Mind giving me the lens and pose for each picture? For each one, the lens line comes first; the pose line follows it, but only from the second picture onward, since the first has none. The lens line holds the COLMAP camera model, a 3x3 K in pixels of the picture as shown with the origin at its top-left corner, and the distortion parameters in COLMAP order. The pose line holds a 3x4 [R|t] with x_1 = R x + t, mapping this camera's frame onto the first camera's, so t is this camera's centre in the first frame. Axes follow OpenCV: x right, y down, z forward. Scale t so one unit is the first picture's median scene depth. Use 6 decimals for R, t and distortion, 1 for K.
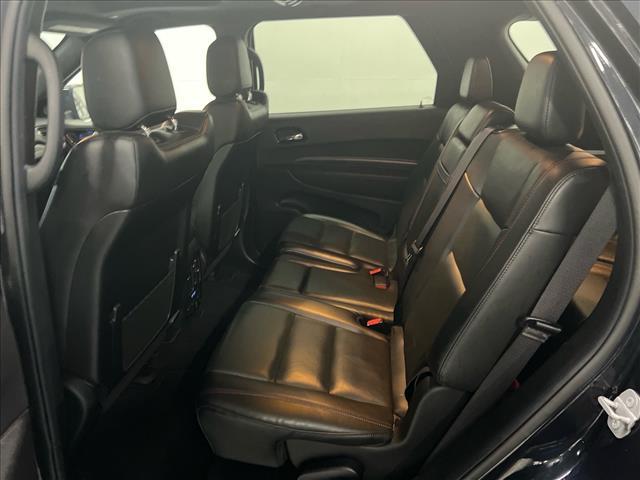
lens RADIAL K [[485.1, 0, 320.0], [0, 485.1, 240.0], [0, 0, 1]] dist [-0.000451, -0.000642]
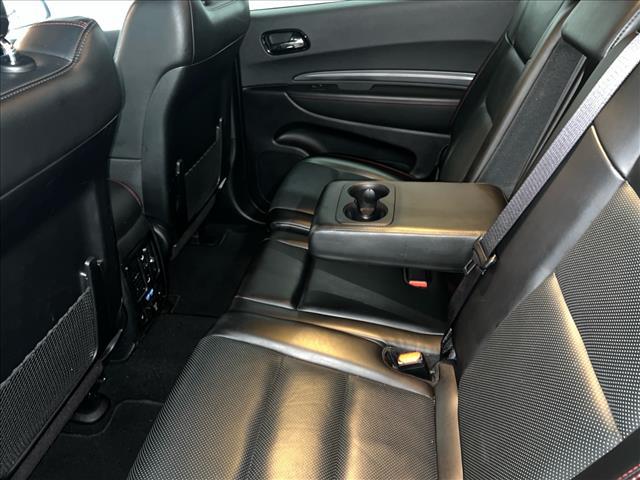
lens RADIAL K [[484.4, 0, 327.5], [0, 484.4, 240.0], [0, 0, 1]] dist [0.042727, 0.000762]
pose [[0.998553, -0.023283, -0.048474, 0.033517], [0.032497, 0.979467, 0.198968, -0.100059], [0.042846, -0.200255, 0.978806, 0.349130]]
